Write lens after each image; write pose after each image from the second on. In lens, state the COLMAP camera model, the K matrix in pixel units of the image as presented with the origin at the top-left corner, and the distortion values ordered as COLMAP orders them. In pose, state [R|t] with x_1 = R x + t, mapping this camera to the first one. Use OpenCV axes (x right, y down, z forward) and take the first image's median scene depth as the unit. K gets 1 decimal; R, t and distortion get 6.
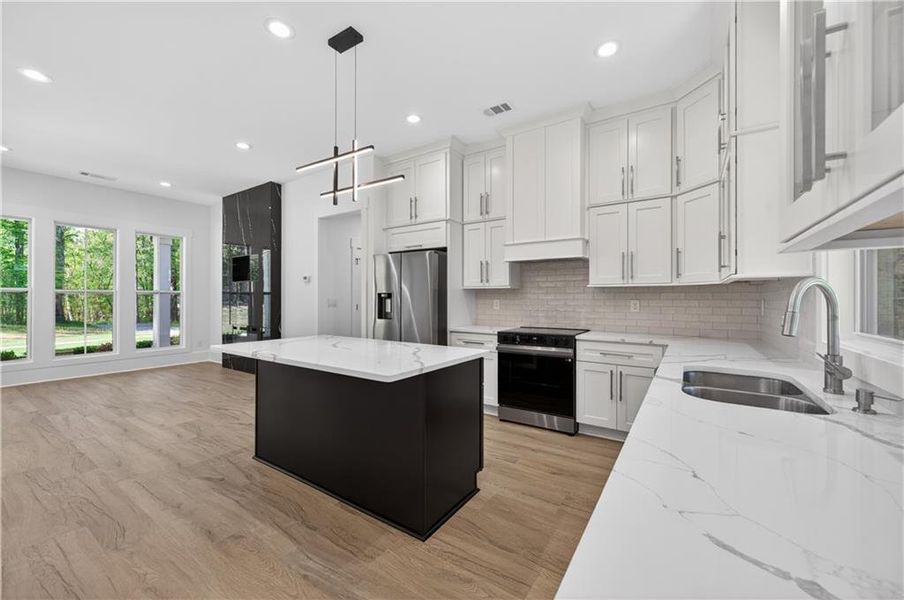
lens RADIAL K [[354.9, 0, 450.9], [0, 354.9, 296.6], [0, 0, 1]] dist [0.003898, -0.002163]
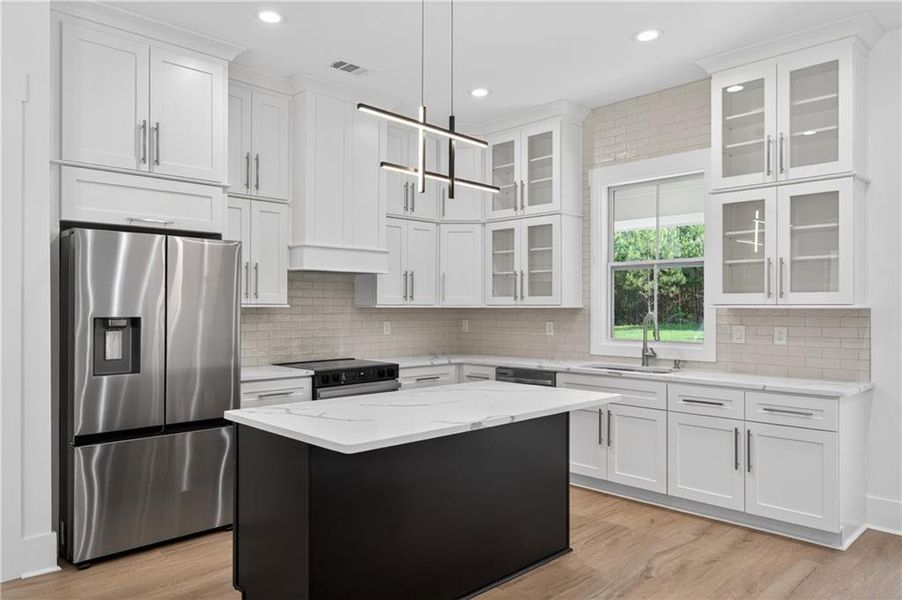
lens RADIAL K [[629.4, 0, 457.6], [0, 629.4, 306.4], [0, 0, 1]] dist [-0.005644, 0.013429]
pose [[0.192215, -0.002562, 0.981350, -1.148332], [-0.006199, 0.999973, 0.003825, -0.039544], [-0.981333, -0.006819, 0.192194, 0.548692]]
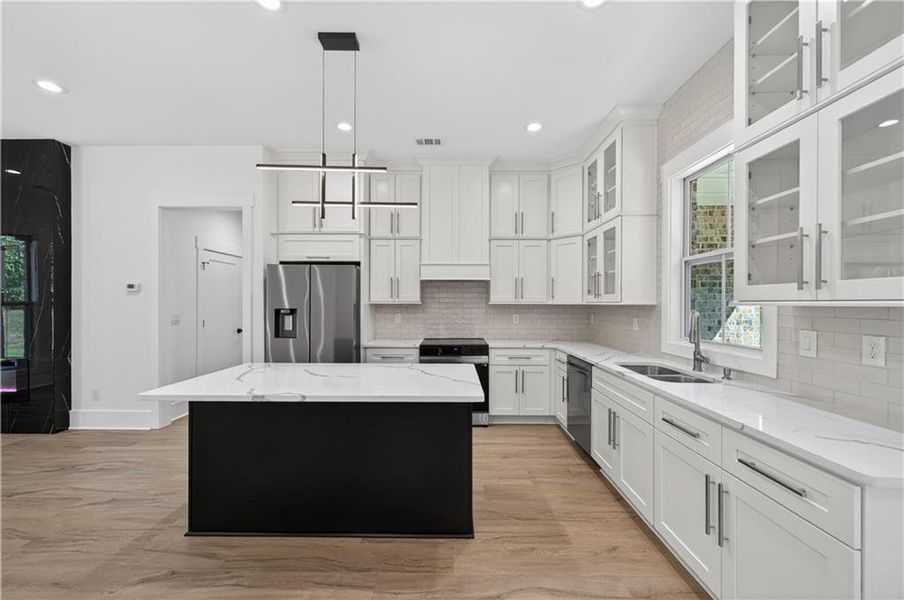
lens RADIAL K [[354.9, 0, 450.8], [0, 354.9, 303.1], [0, 0, 1]] dist [0.003898, -0.002163]
pose [[0.834539, 0.000428, 0.550949, -0.428944], [-0.003913, 0.999979, 0.005150, -0.038957], [-0.550936, -0.006453, 0.834523, 0.053819]]
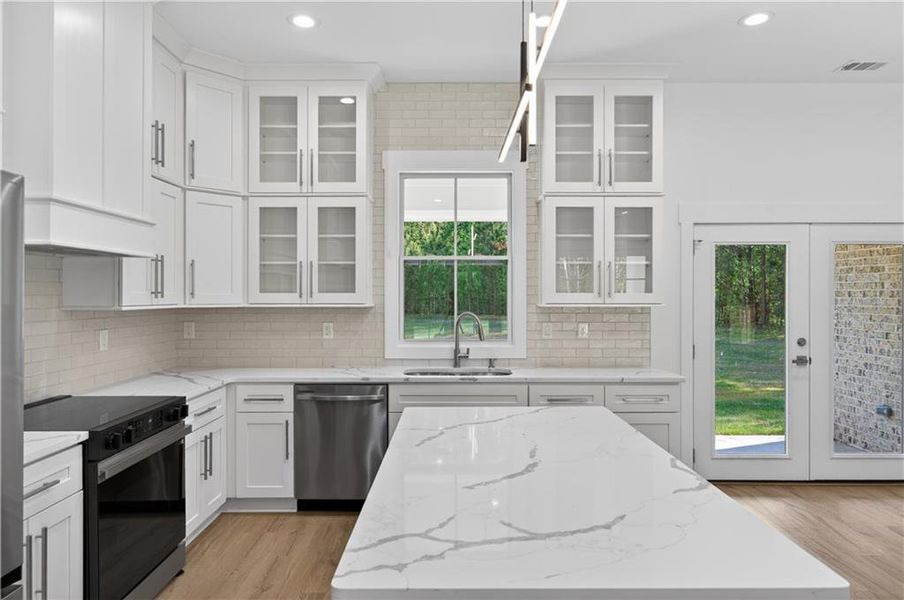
lens RADIAL K [[630.8, 0, 455.8], [0, 630.8, 296.3], [0, 0, 1]] dist [-0.005644, 0.013429]
pose [[-0.570488, 0.002612, 0.821302, -0.756493], [-0.004738, 0.999968, -0.006471, -0.046508], [-0.821292, -0.007583, -0.570457, 1.221017]]
